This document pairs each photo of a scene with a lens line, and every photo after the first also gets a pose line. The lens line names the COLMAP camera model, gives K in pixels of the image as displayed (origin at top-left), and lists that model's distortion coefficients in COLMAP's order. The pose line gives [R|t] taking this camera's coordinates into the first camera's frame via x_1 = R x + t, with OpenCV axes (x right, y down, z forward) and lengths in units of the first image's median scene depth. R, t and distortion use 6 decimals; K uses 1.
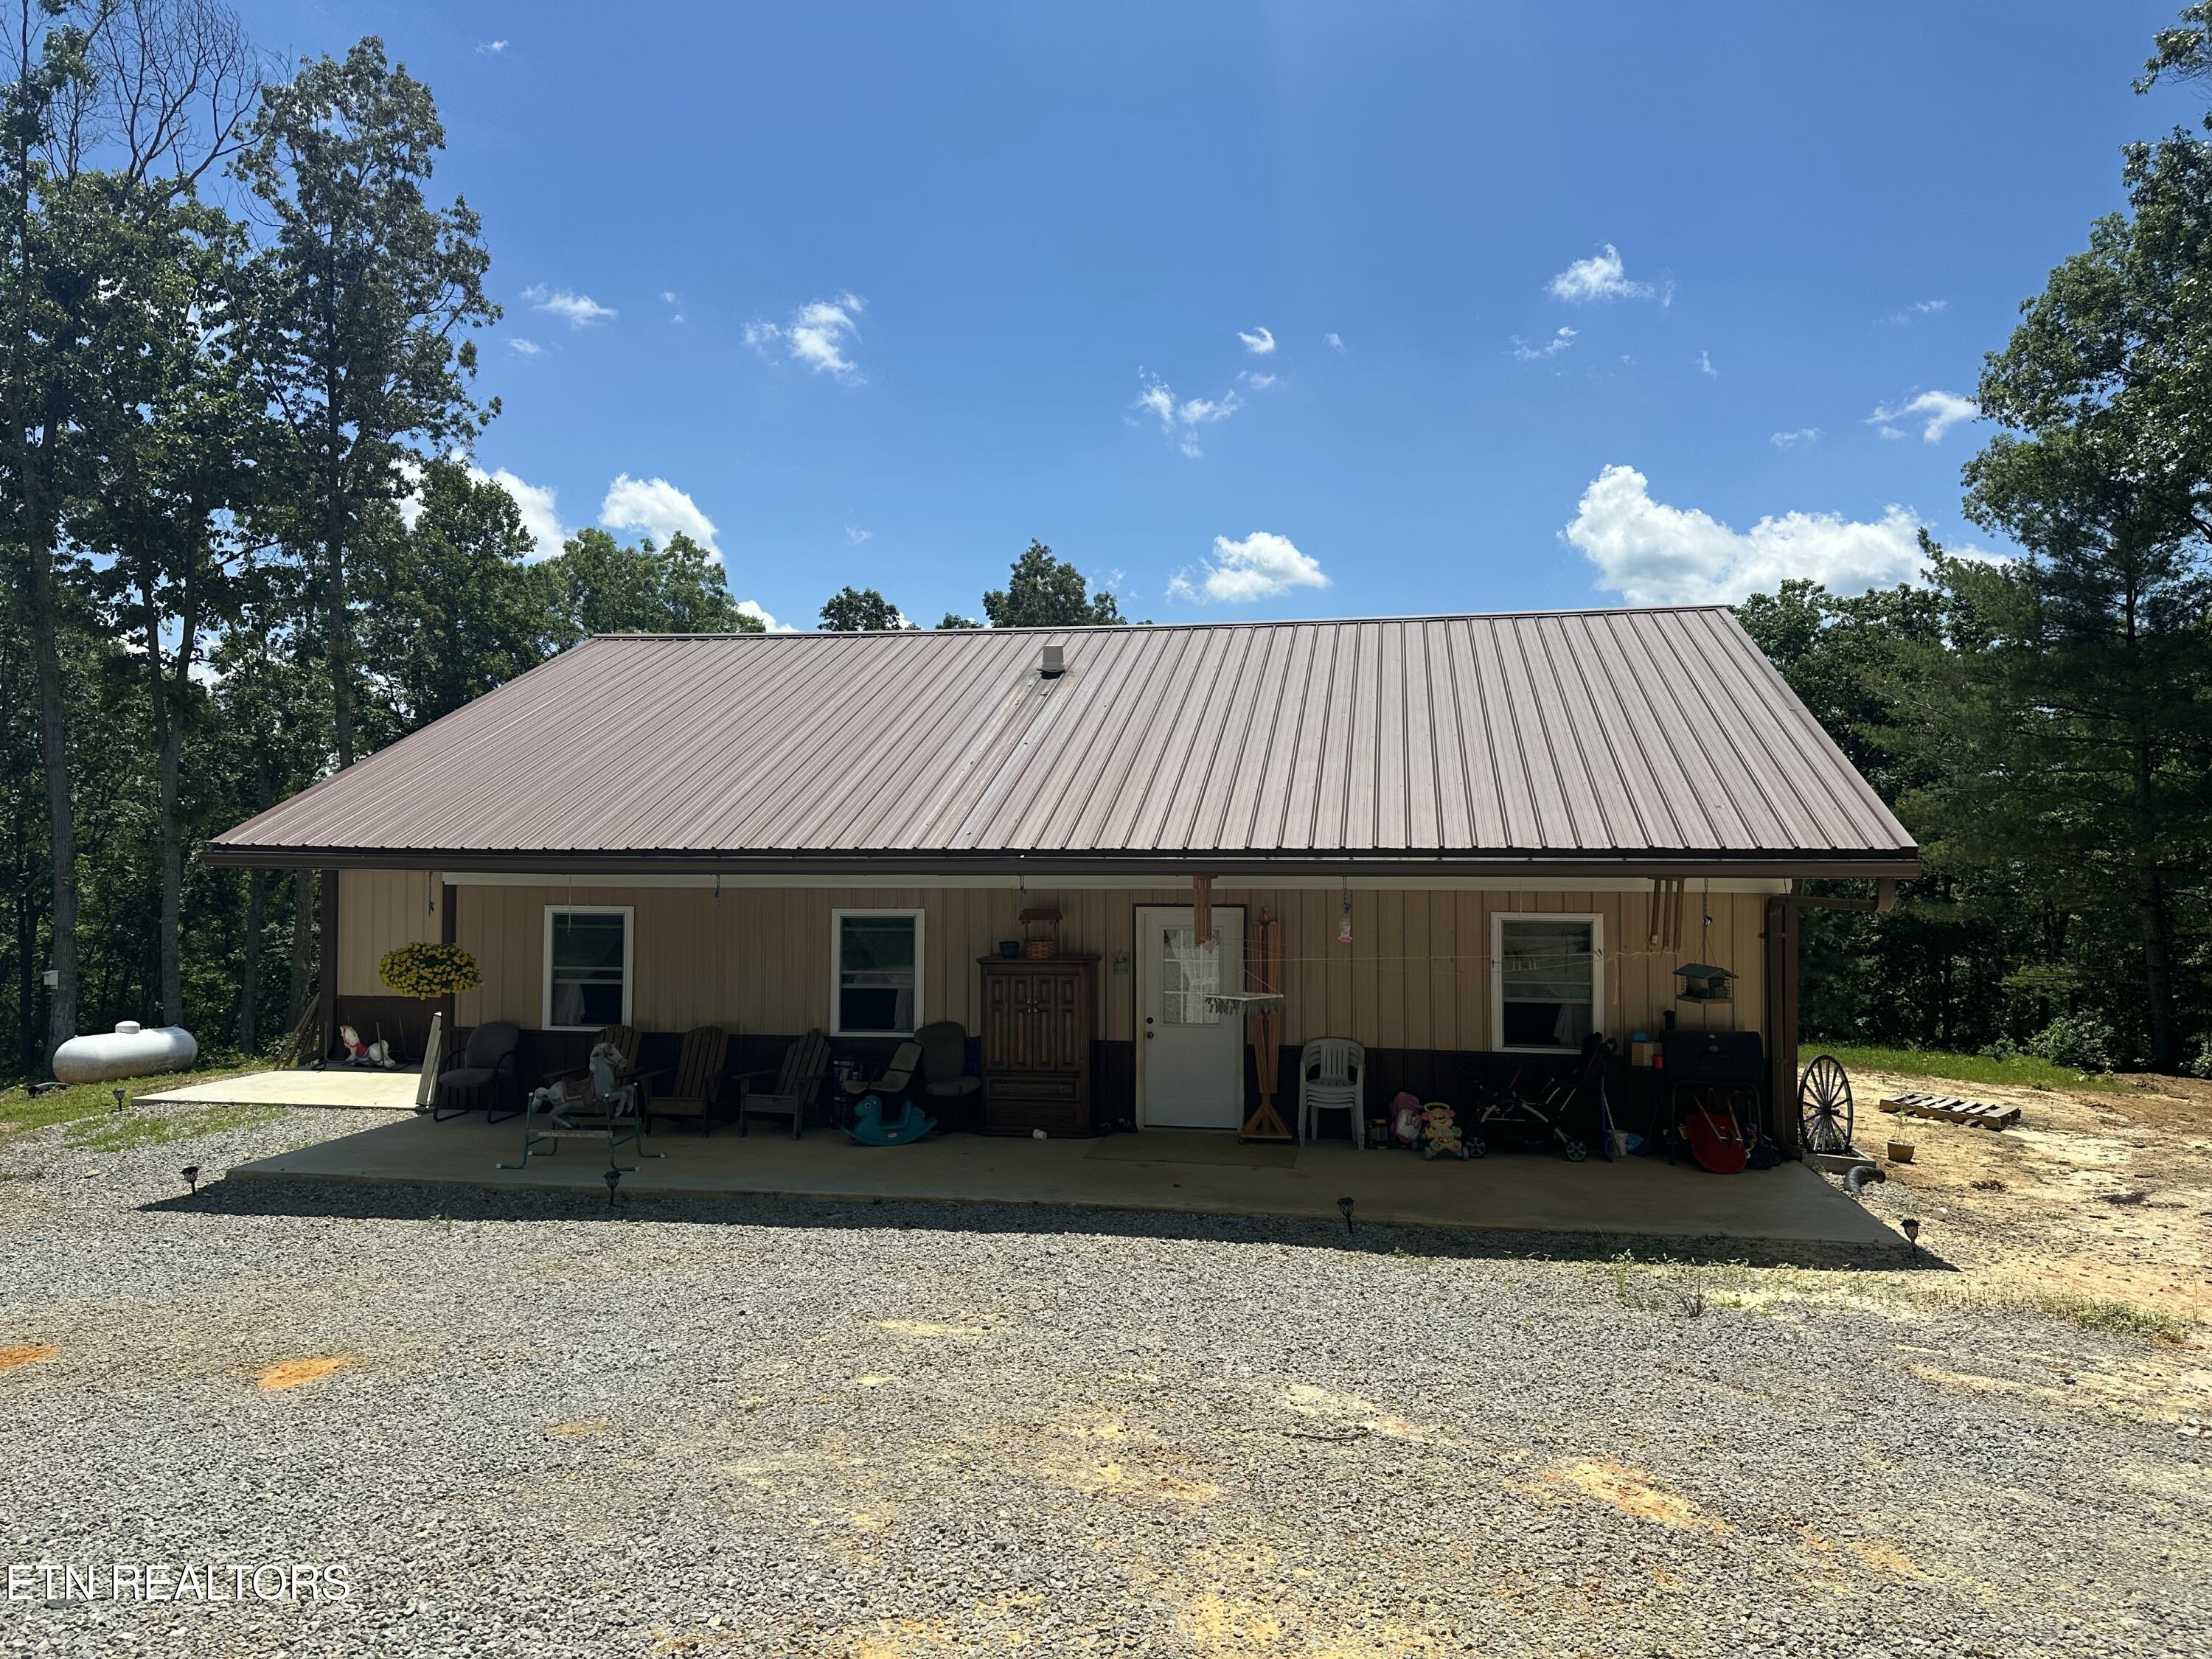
lens RADIAL K [[1552.9, 0, 1096.8], [0, 1552.9, 827.9], [0, 0, 1]] dist [0.056297, -0.057617]
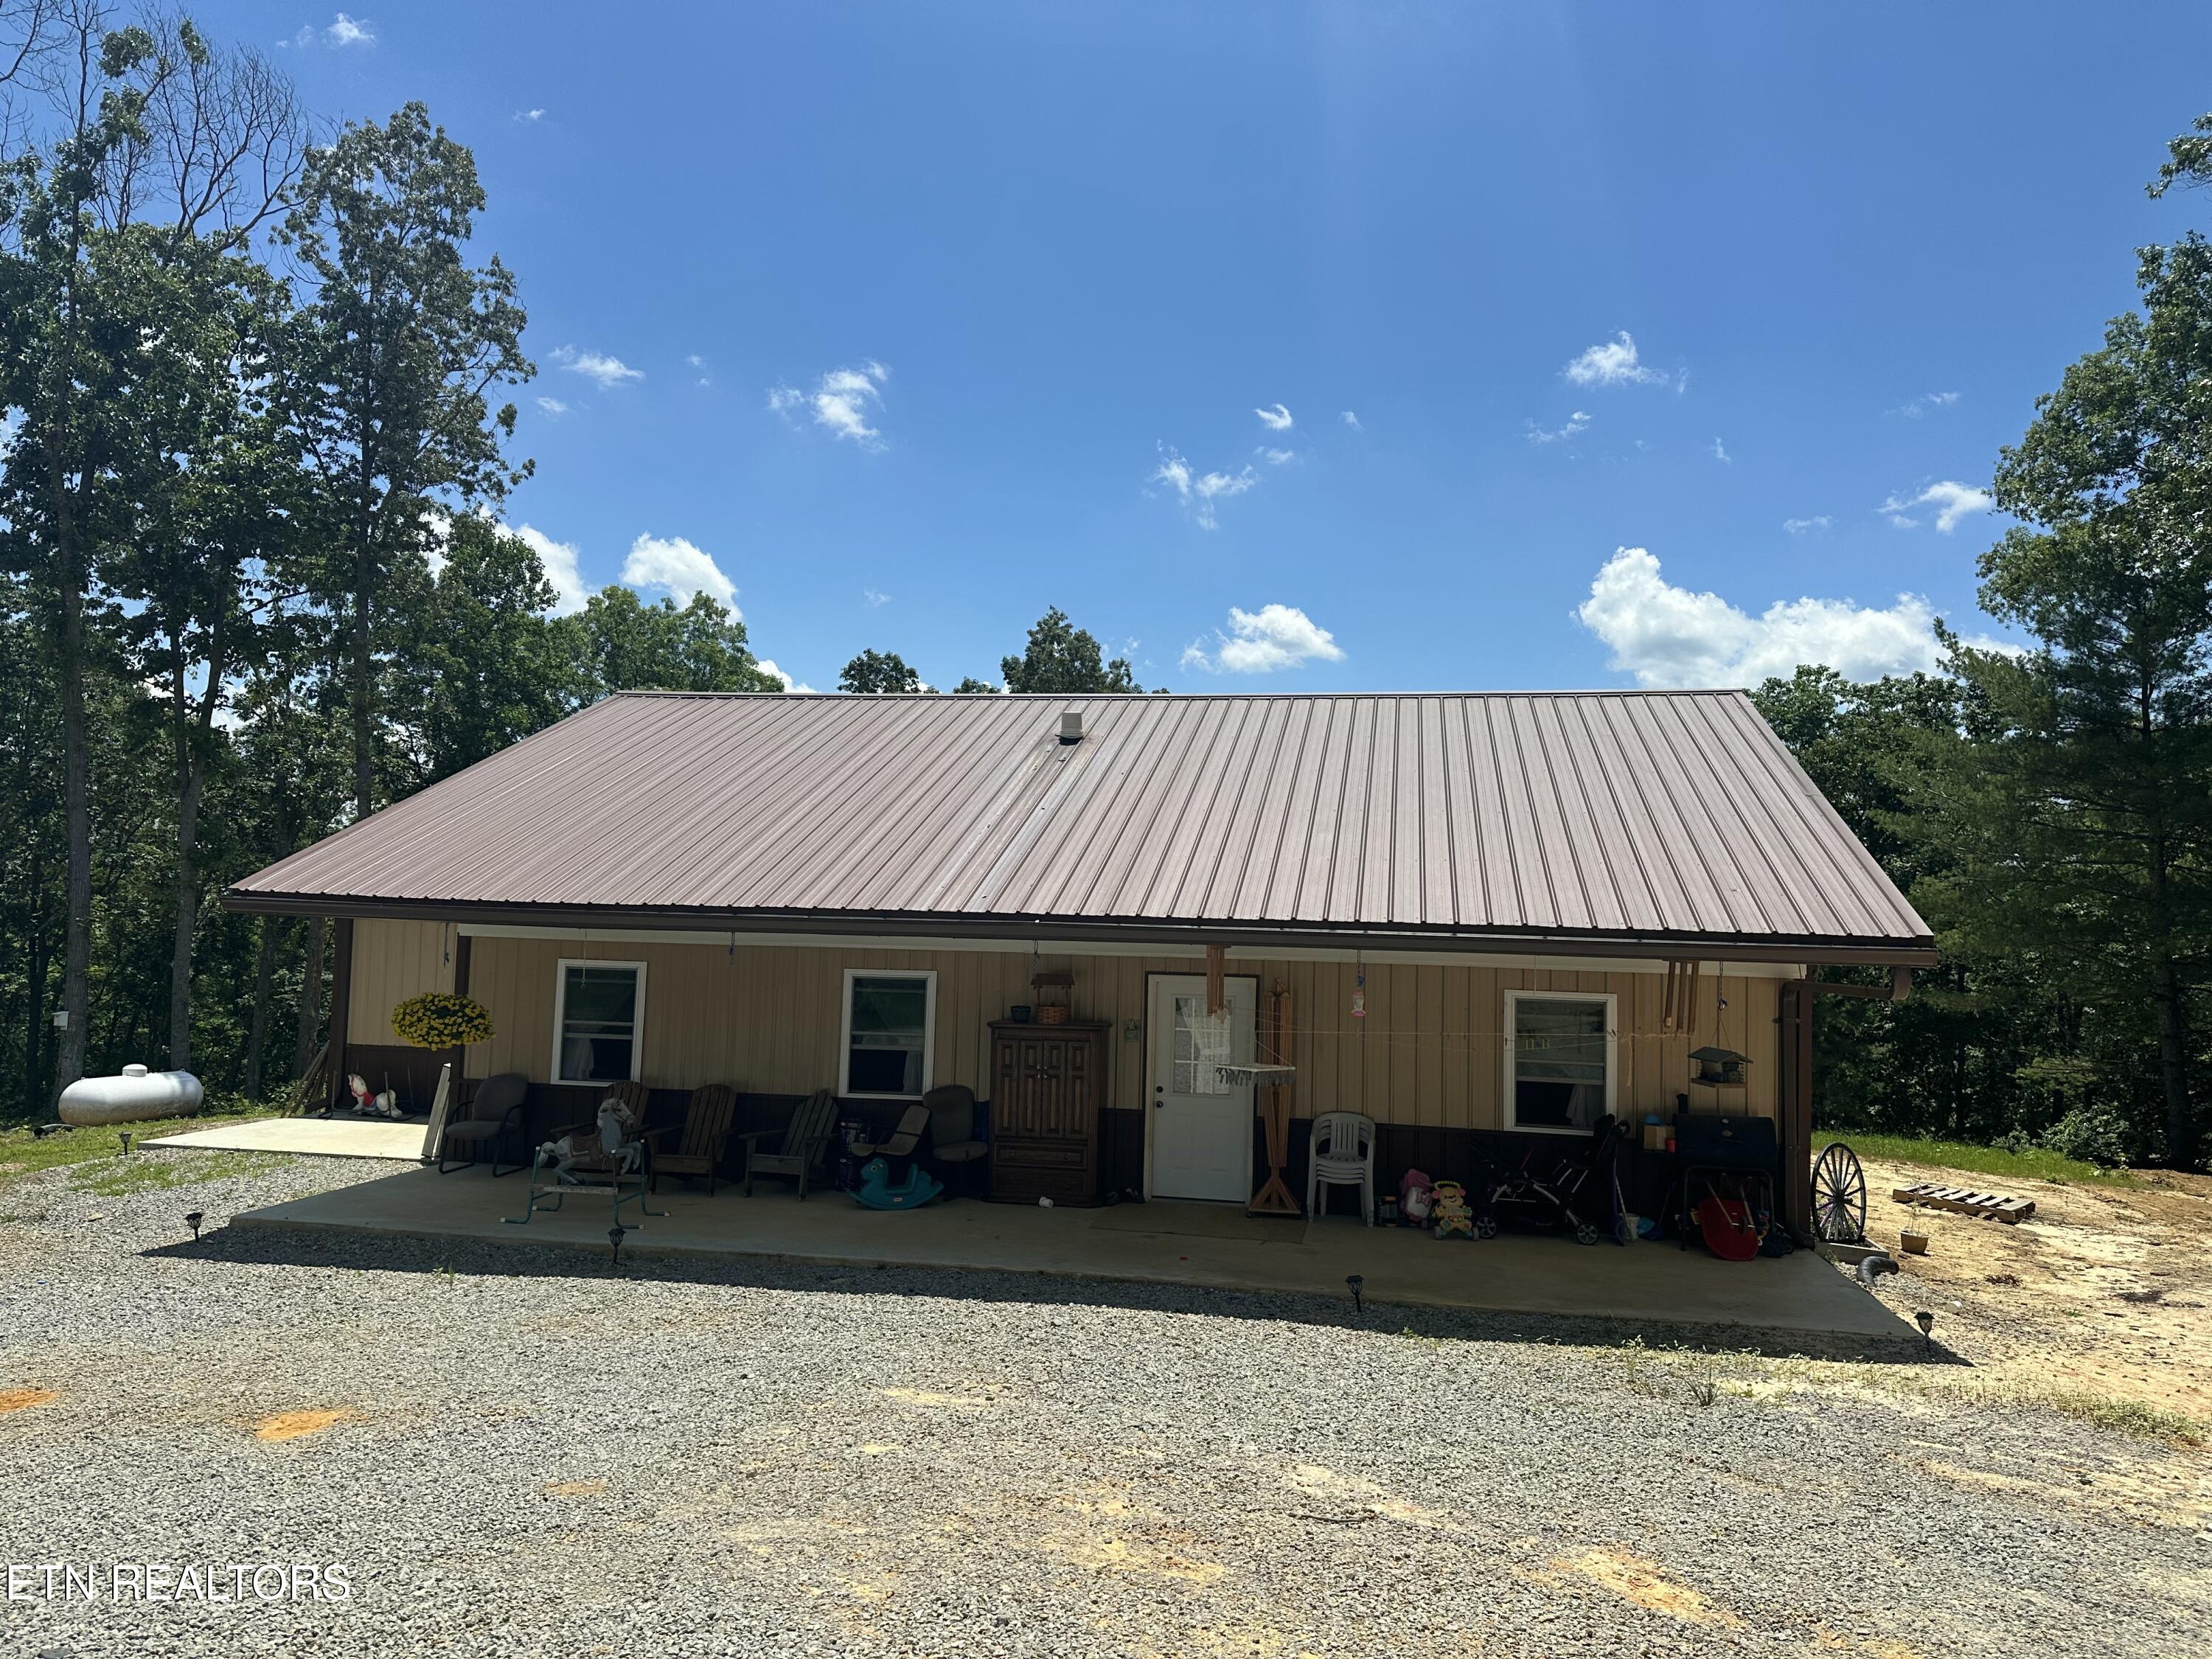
lens RADIAL K [[1552.9, 0, 1100.9], [0, 1552.9, 833.1], [0, 0, 1]] dist [0.056297, -0.057617]
pose [[0.999672, 0.025081, -0.005142, -0.002498], [-0.025263, 0.998913, -0.039177, -0.000333], [0.004154, 0.039294, 0.999219, -0.002703]]
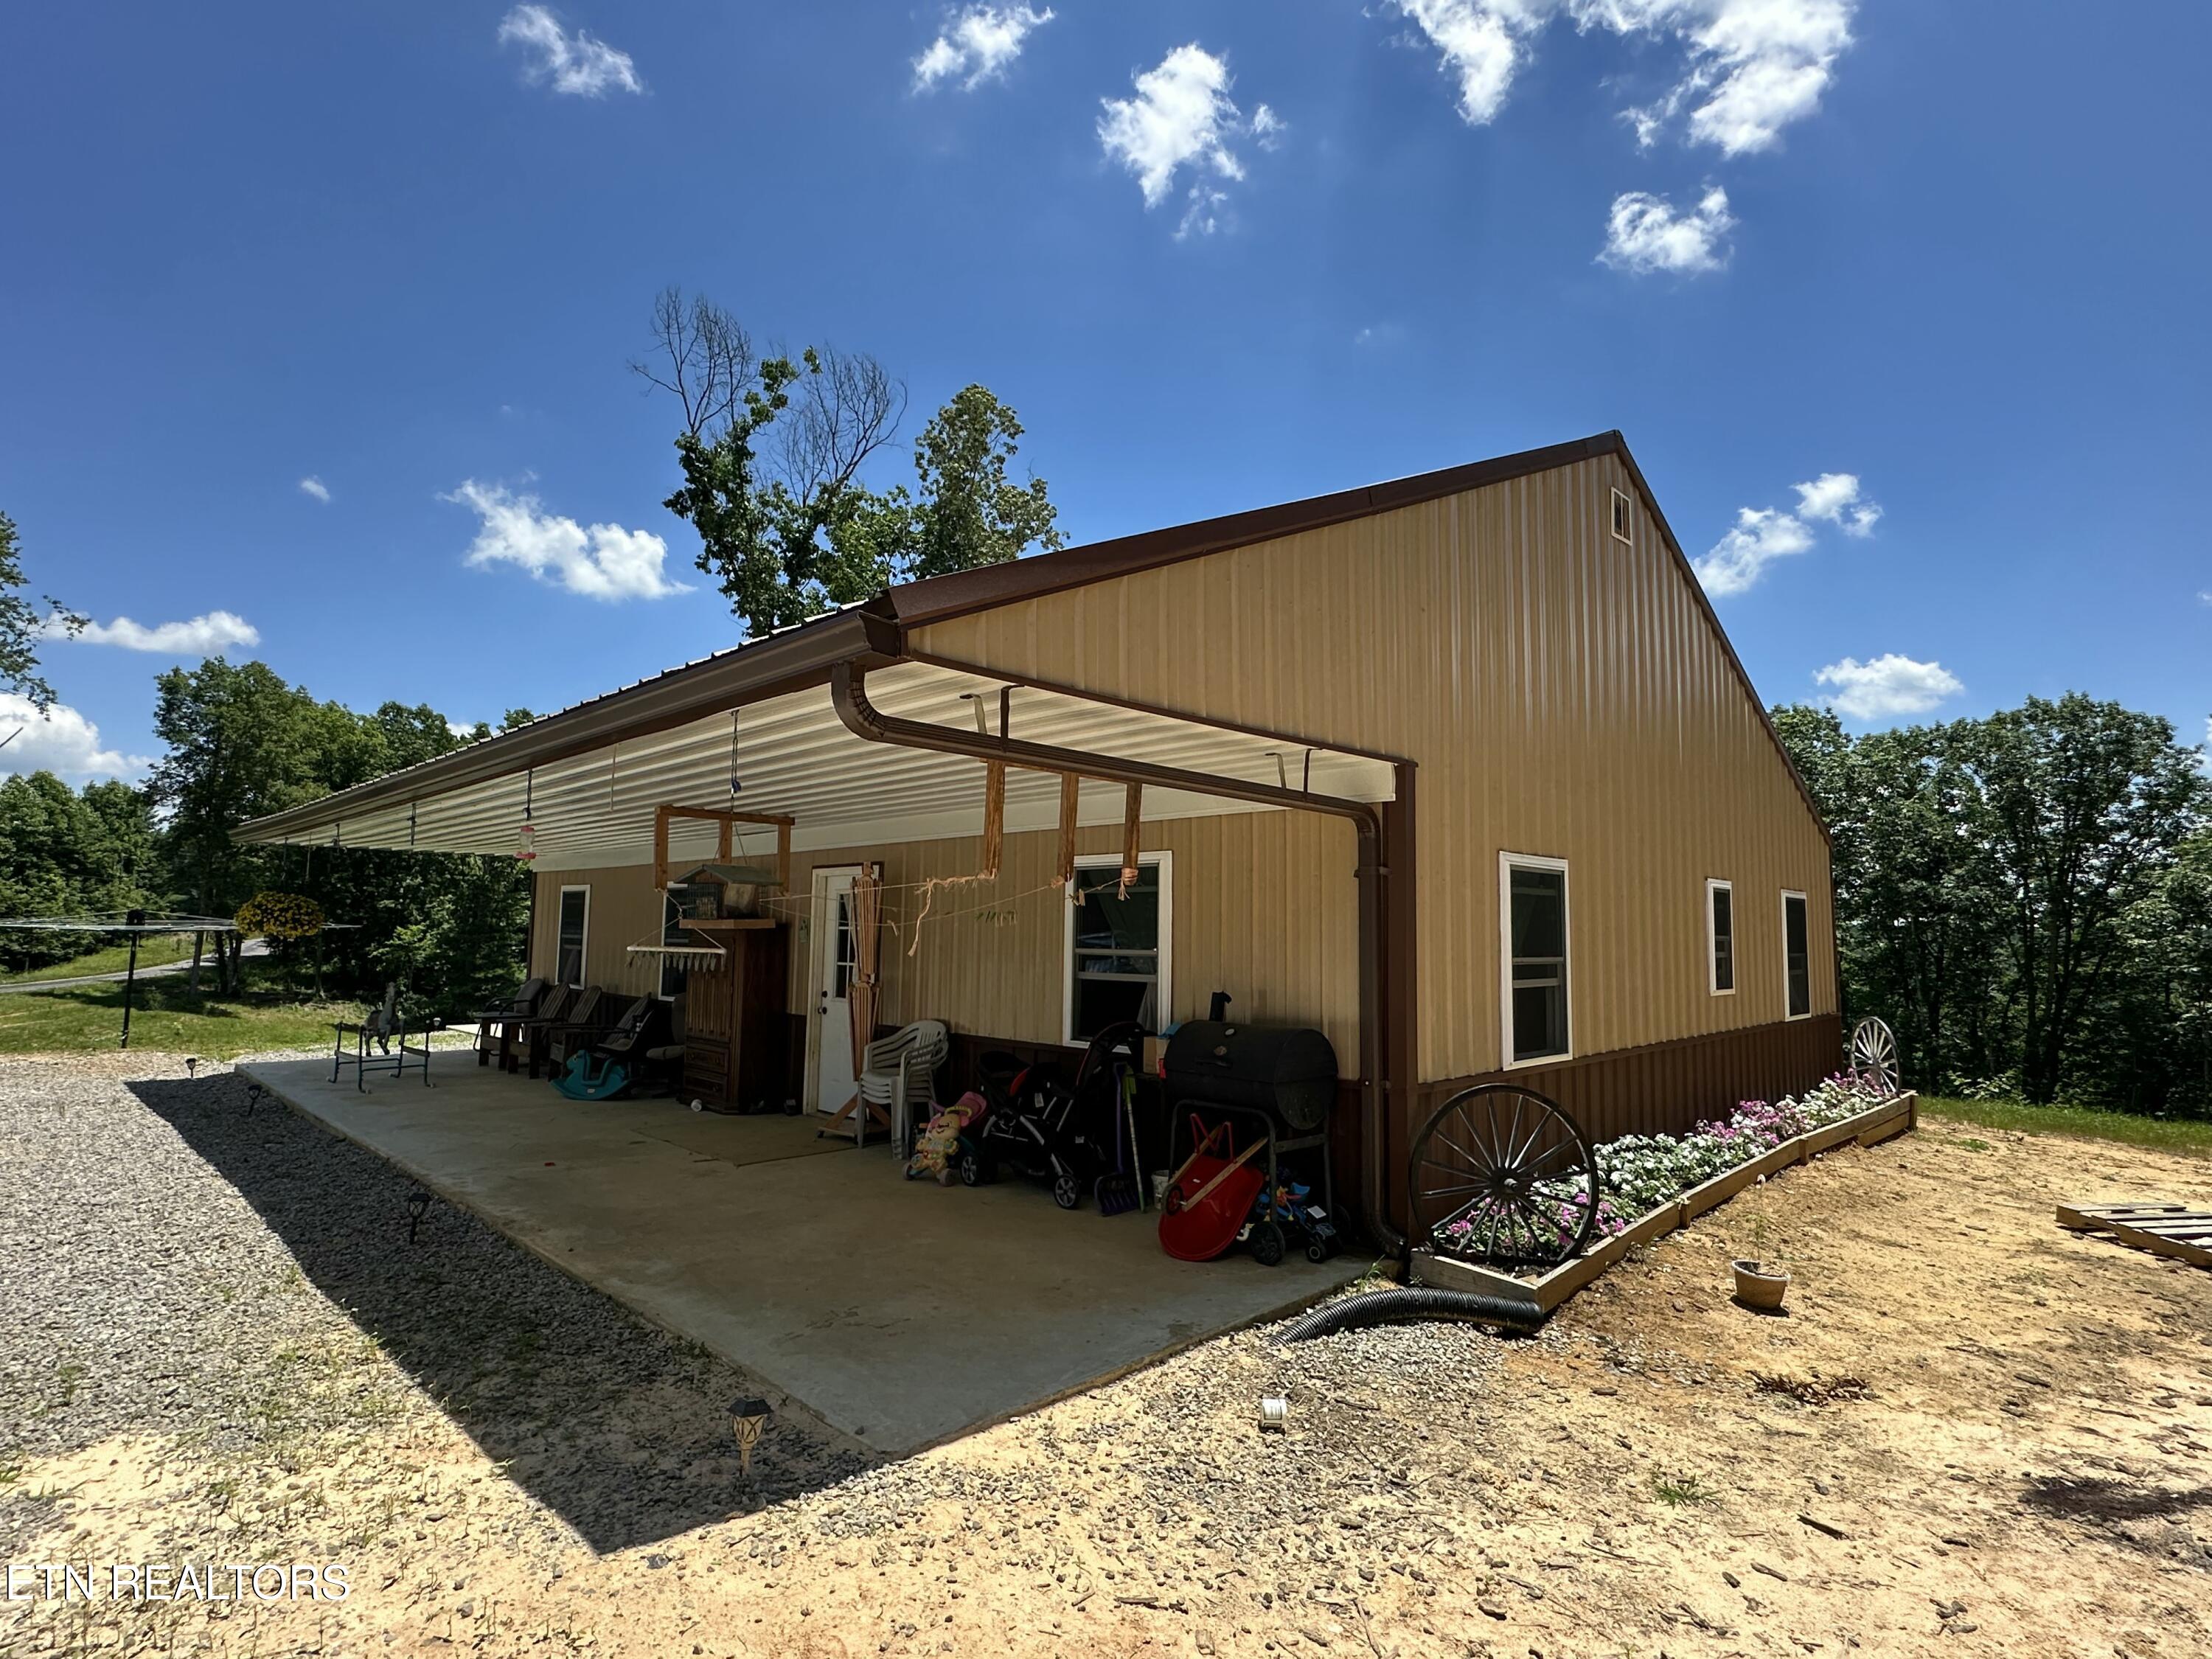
lens RADIAL K [[1118.3, 0, 1106.3], [0, 1118.3, 824.4], [0, 0, 1]] dist [0.005231, -0.002734]
pose [[0.828200, -0.045164, -0.558609, 0.548397], [0.000882, 0.996851, -0.079288, 0.077326], [0.560431, 0.065174, 0.825632, 0.544419]]
